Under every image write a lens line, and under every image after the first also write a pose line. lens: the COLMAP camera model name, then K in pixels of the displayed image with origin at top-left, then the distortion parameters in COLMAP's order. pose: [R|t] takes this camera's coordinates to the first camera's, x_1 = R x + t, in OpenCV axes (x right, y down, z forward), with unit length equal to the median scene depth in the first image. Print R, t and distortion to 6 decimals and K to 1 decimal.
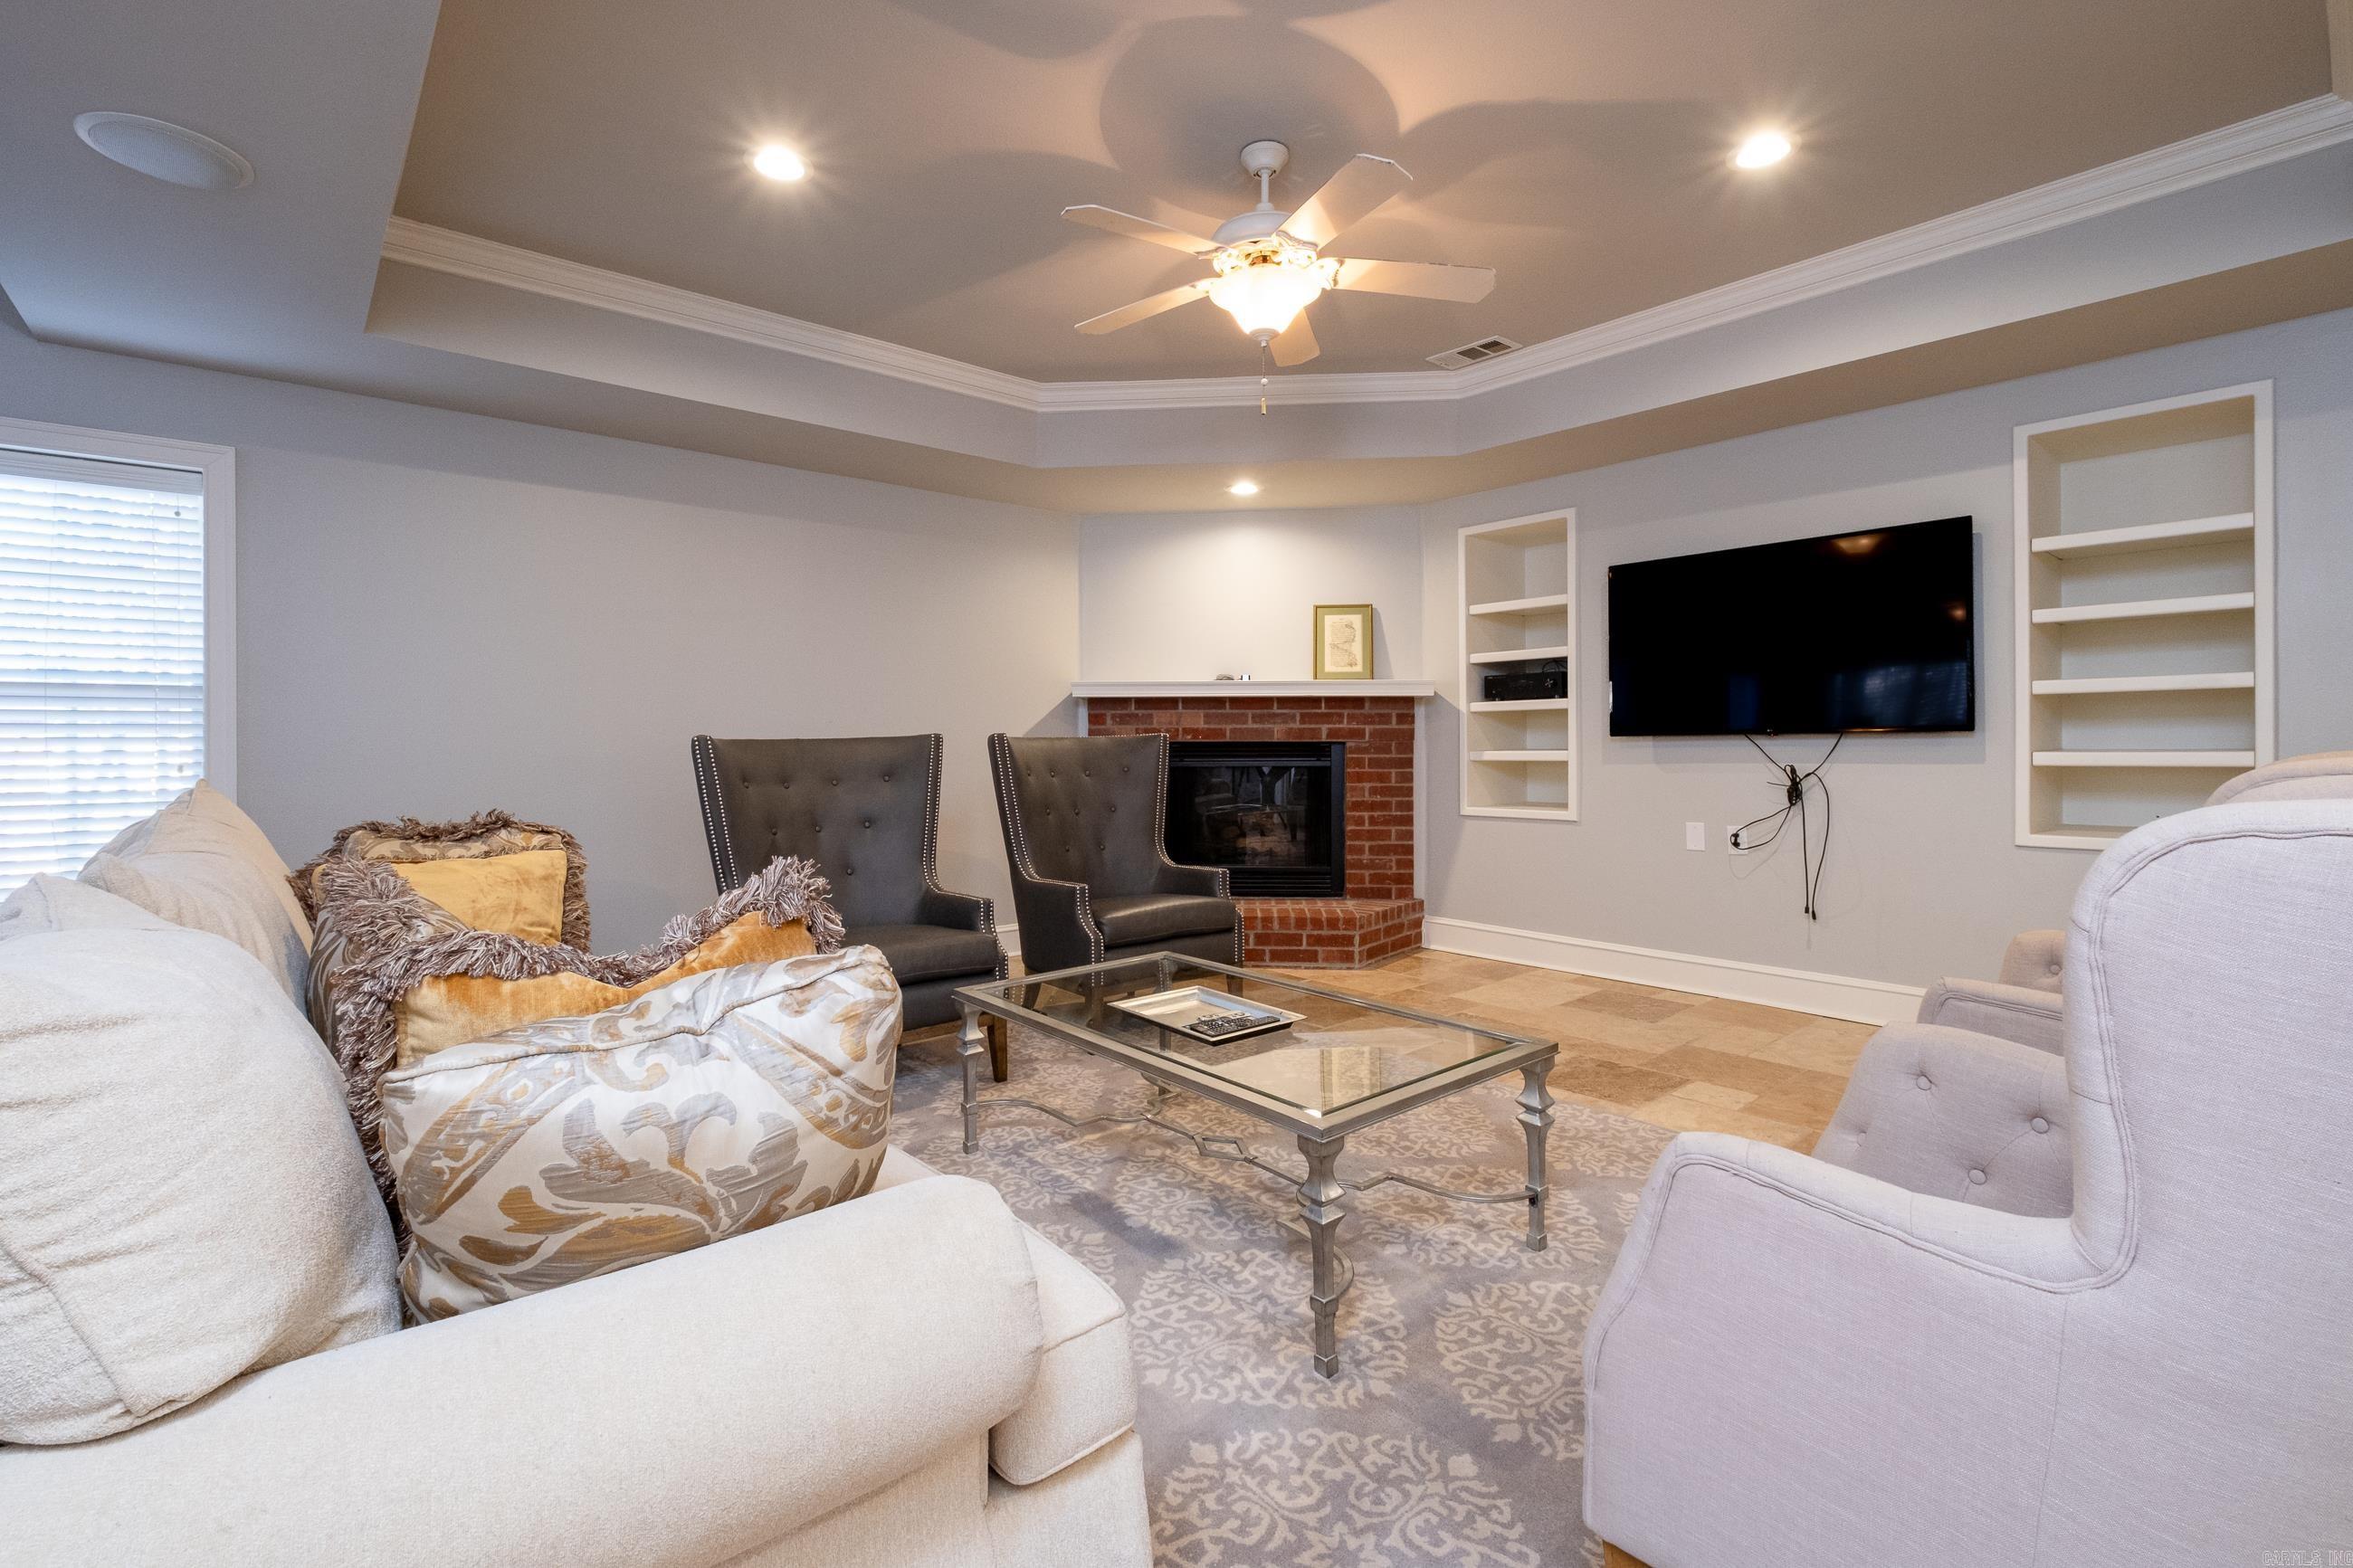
lens RADIAL K [[1048.0, 0, 1171.3], [0, 1048.0, 742.5], [0, 0, 1]] dist [-0.000676, 0.000079]
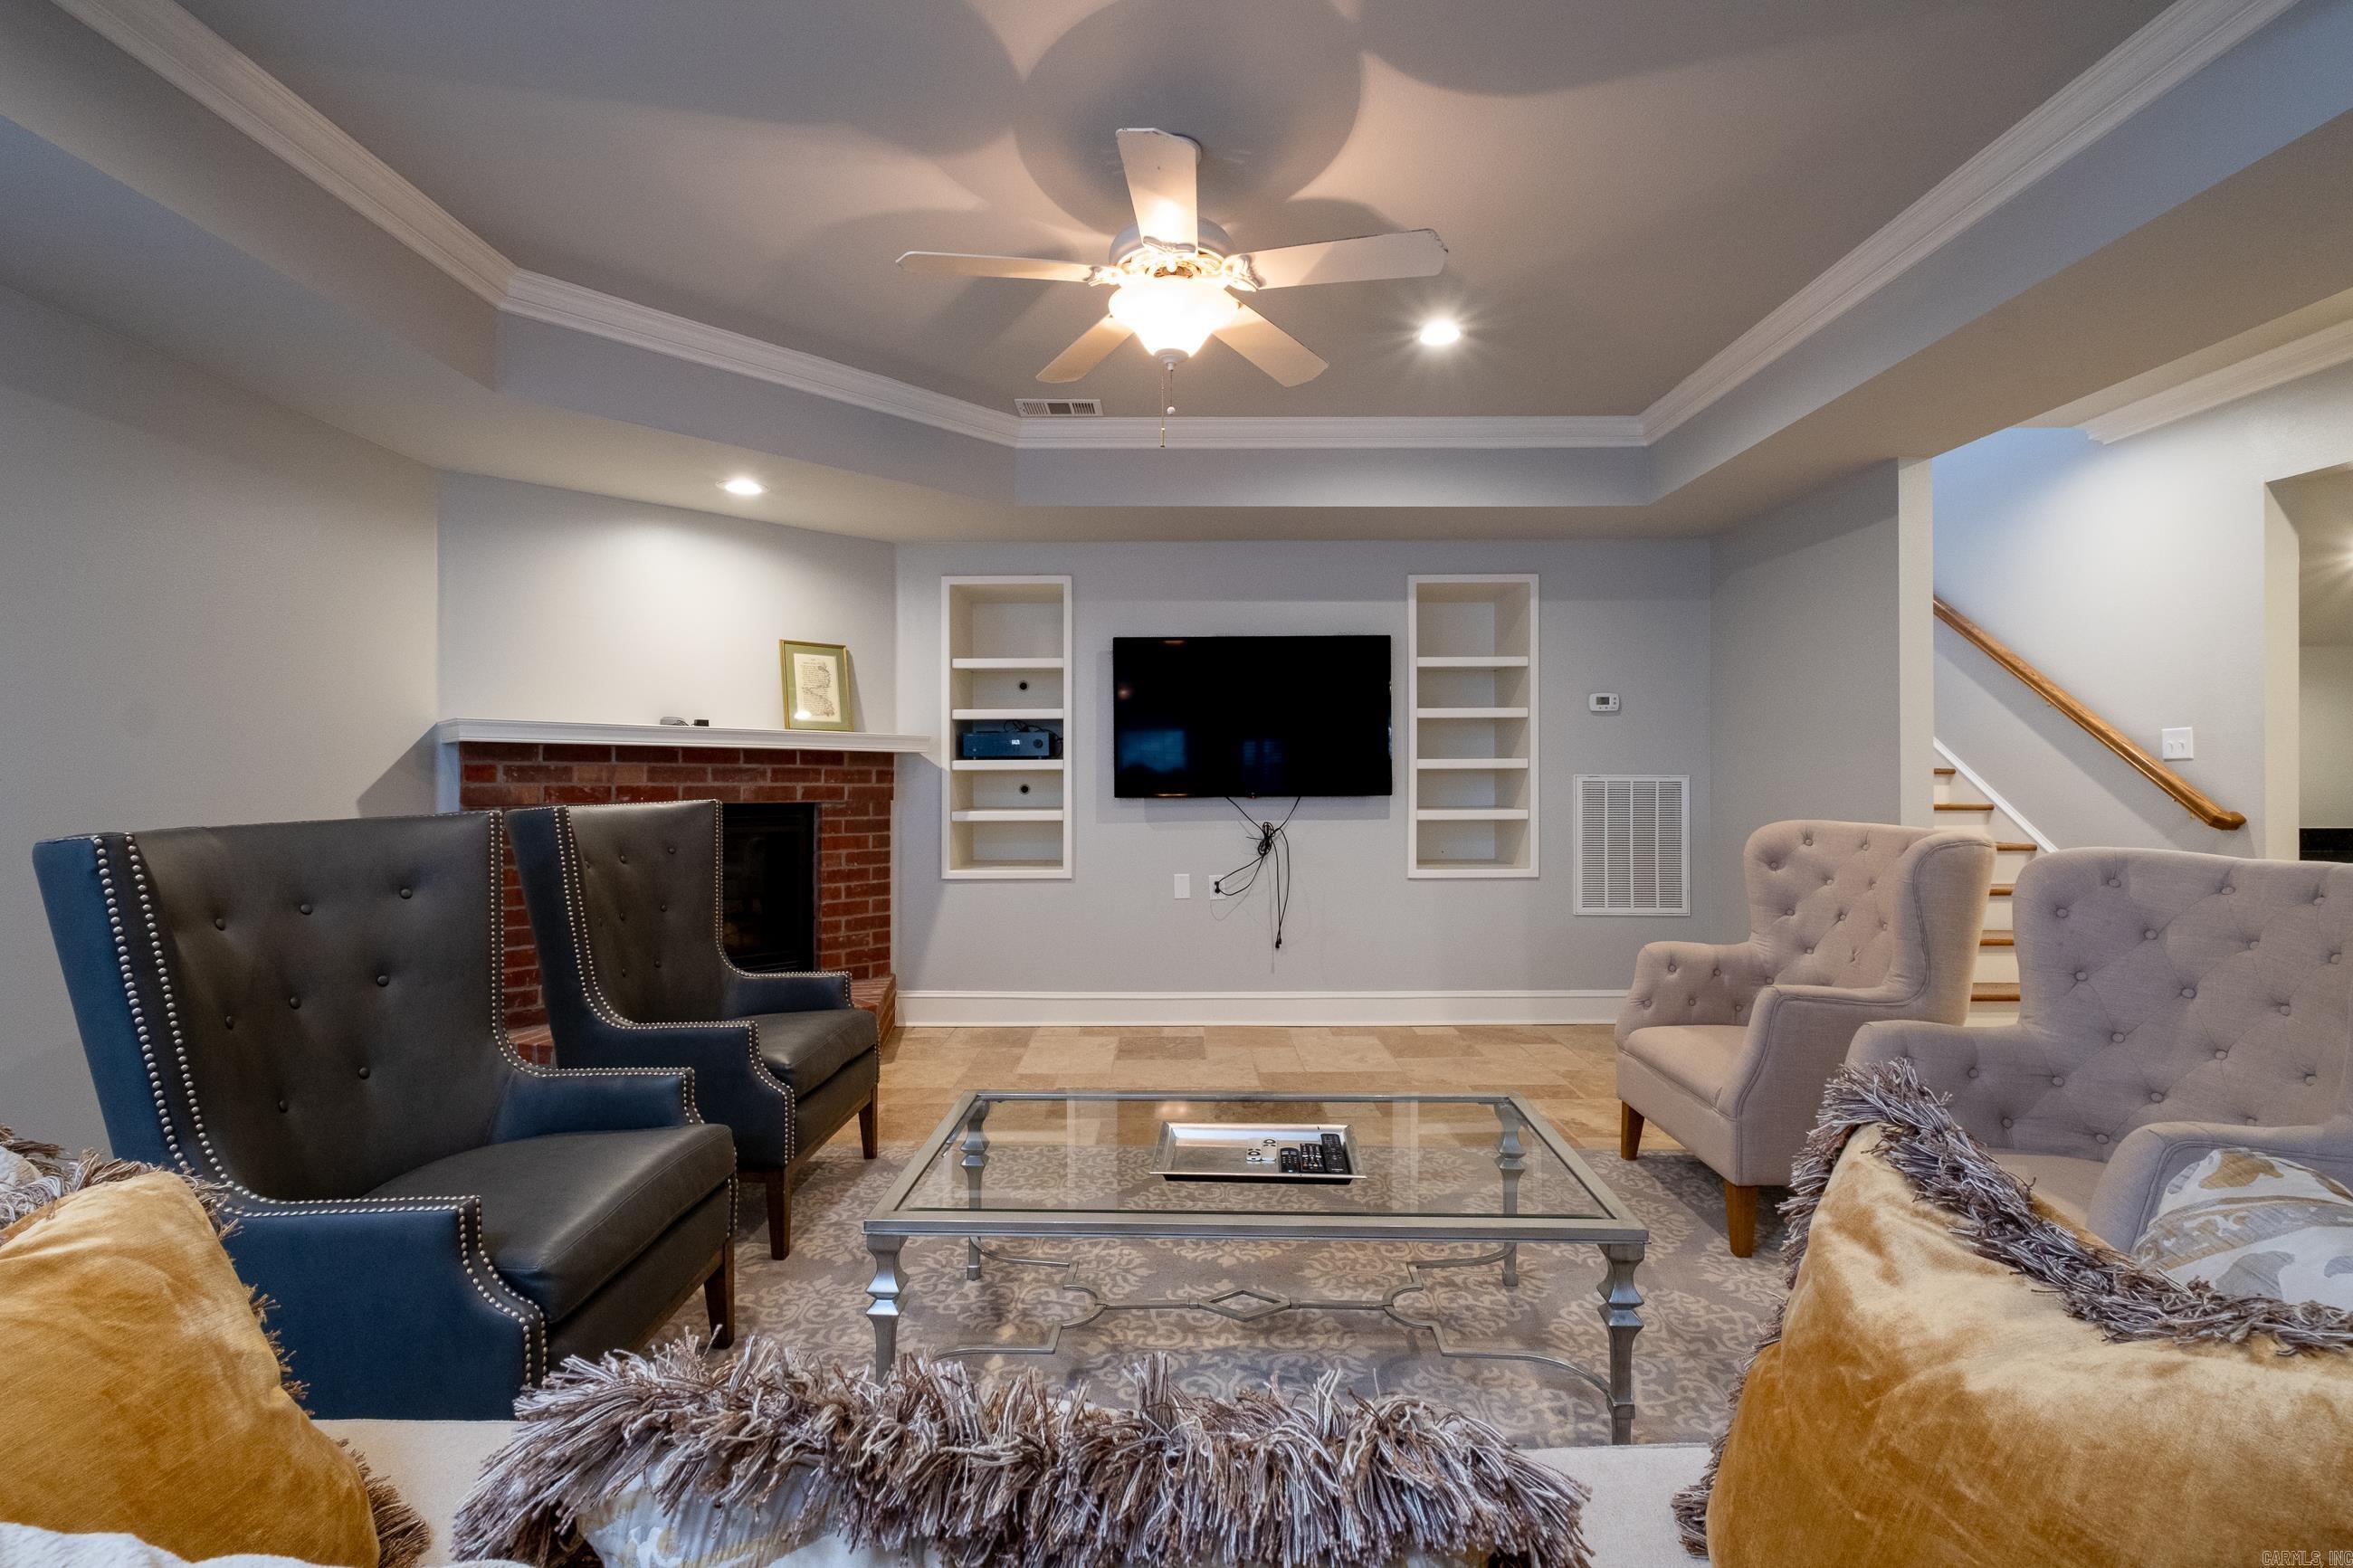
lens RADIAL K [[1043.5, 0, 1160.0], [0, 1043.5, 771.8], [0, 0, 1]] dist [0.000920, 0.000132]
pose [[0.657681, 0.009108, 0.753241, -0.301021], [-0.001692, 0.999942, -0.010614, -0.017688], [-0.753294, 0.005706, 0.657659, 0.230026]]
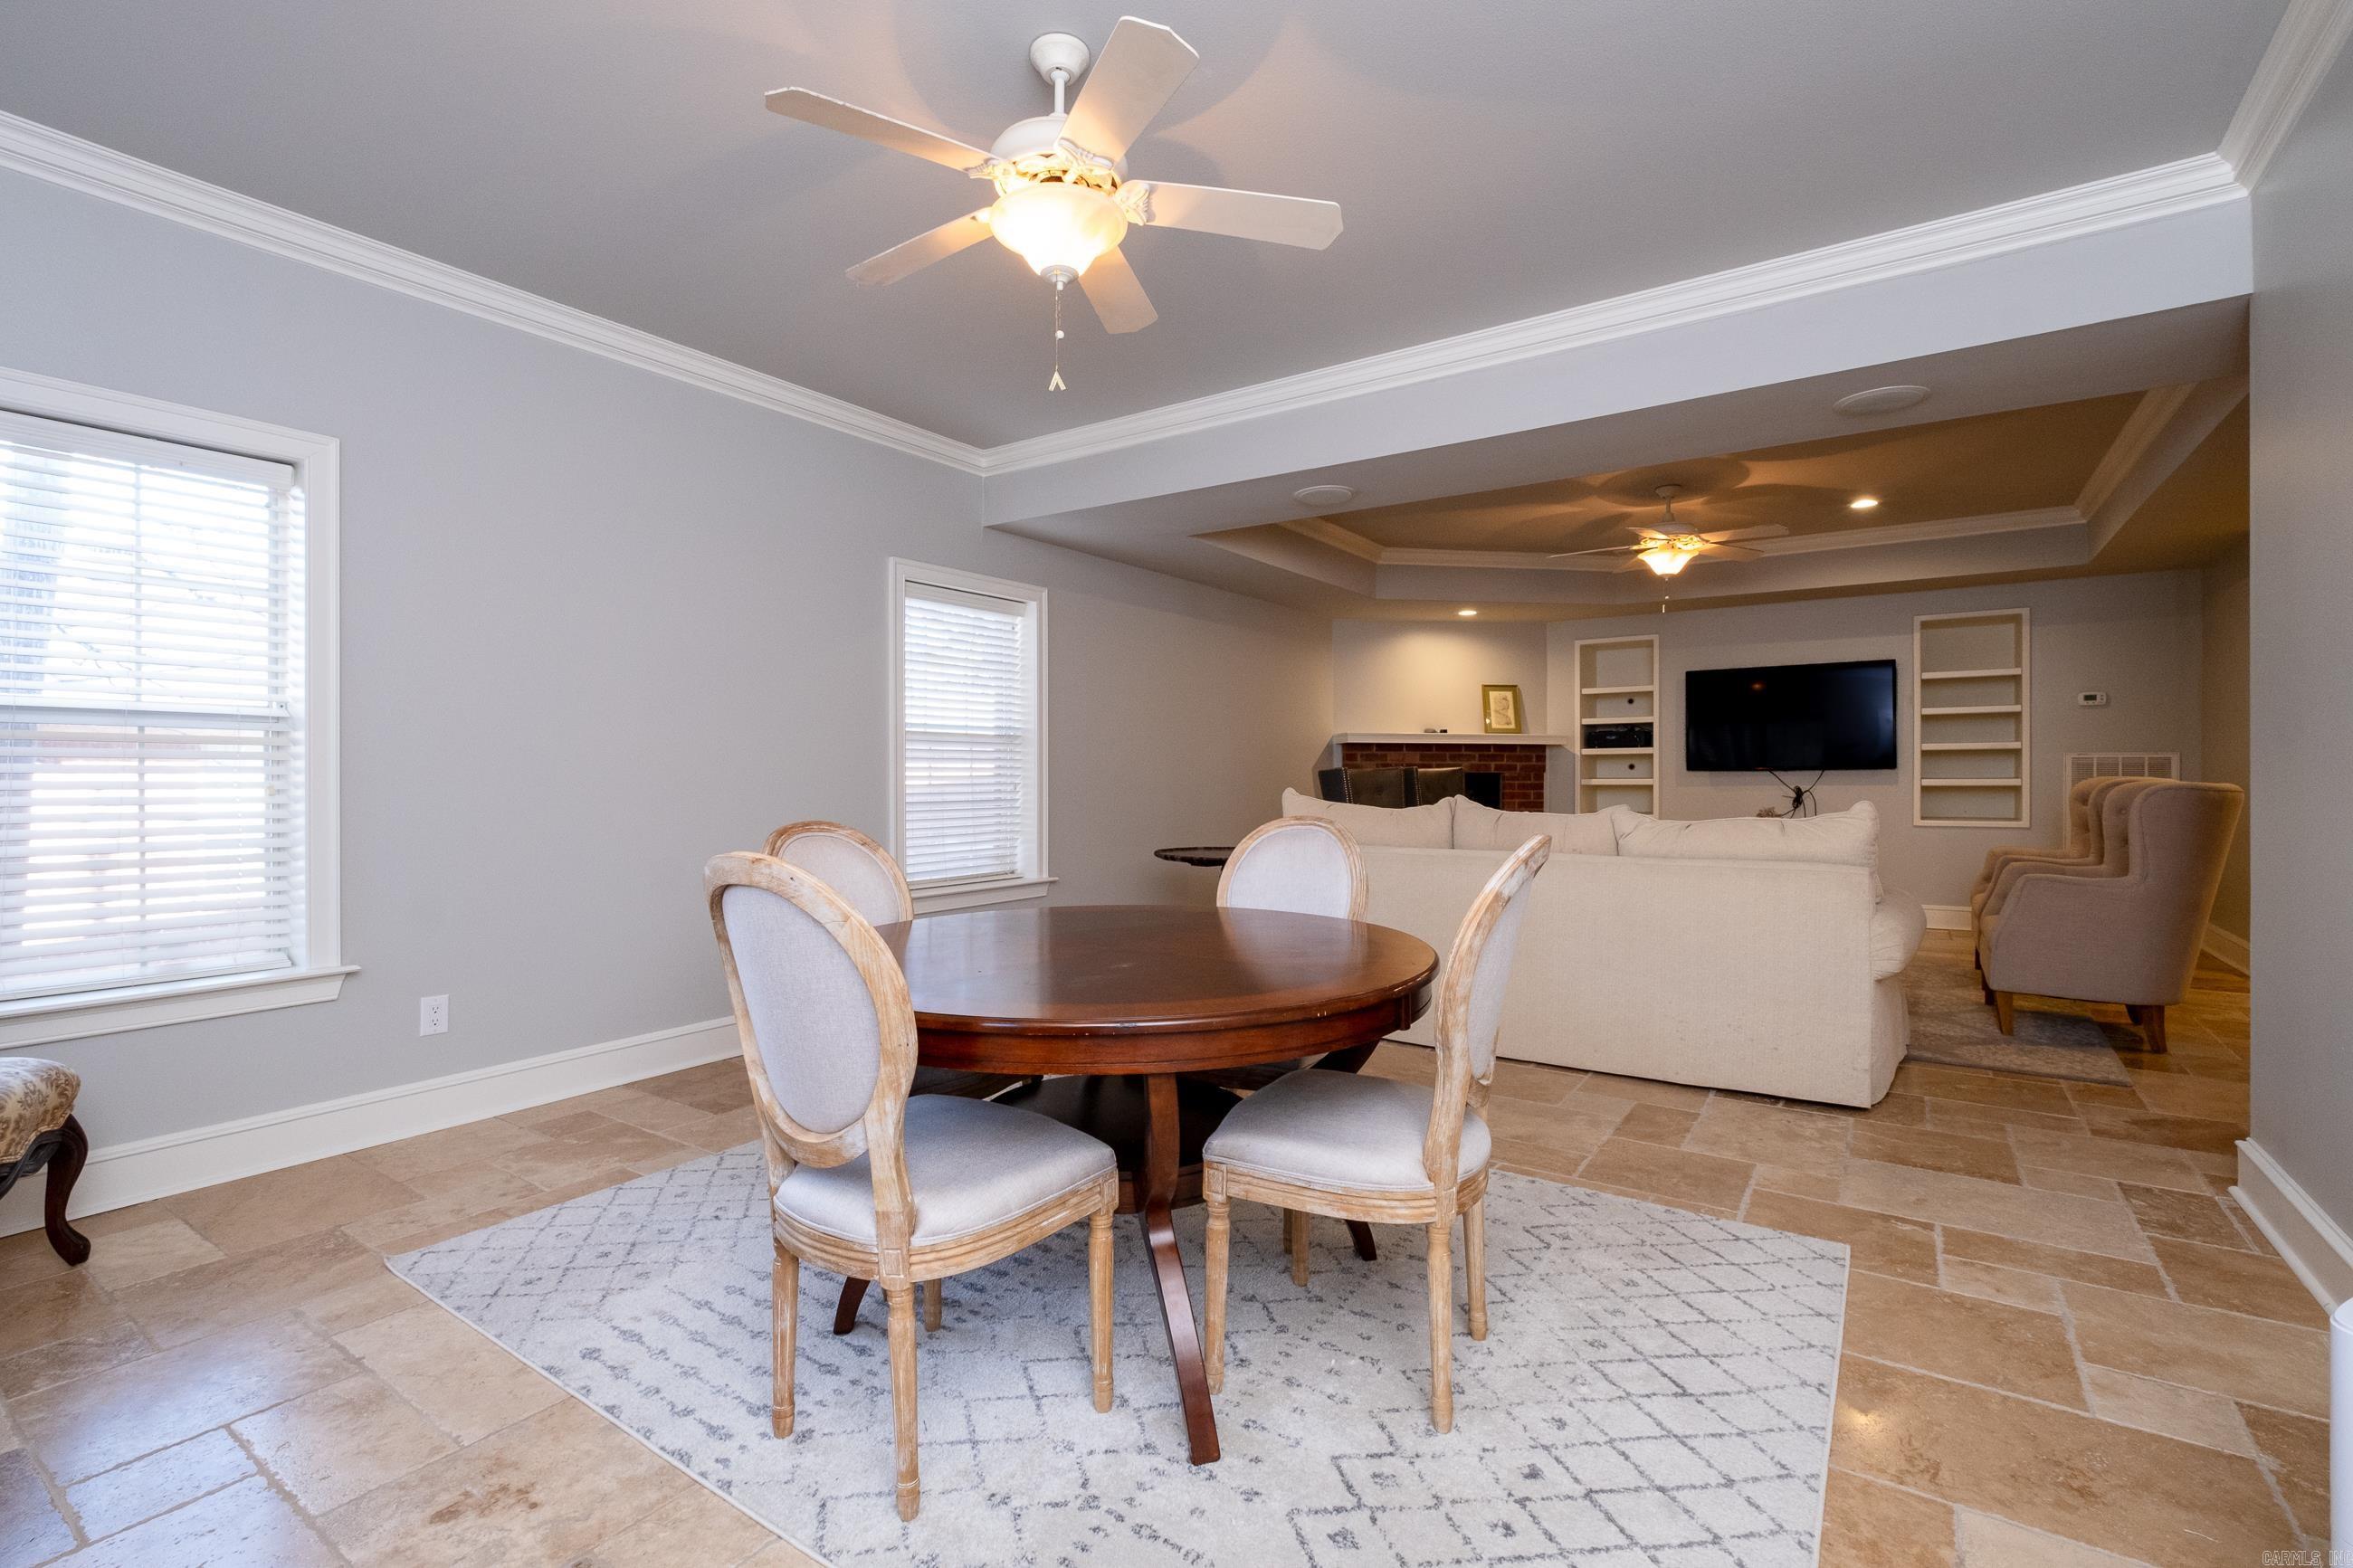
lens RADIAL K [[1061.1, 0, 1142.4], [0, 1061.1, 791.4], [0, 0, 1]] dist [-0.001616, -0.000338]
pose [[0.970515, -0.000997, 0.241037, -0.751246], [-0.002371, 0.999904, 0.013683, 0.006509], [-0.241028, -0.013851, 0.970419, -0.414014]]
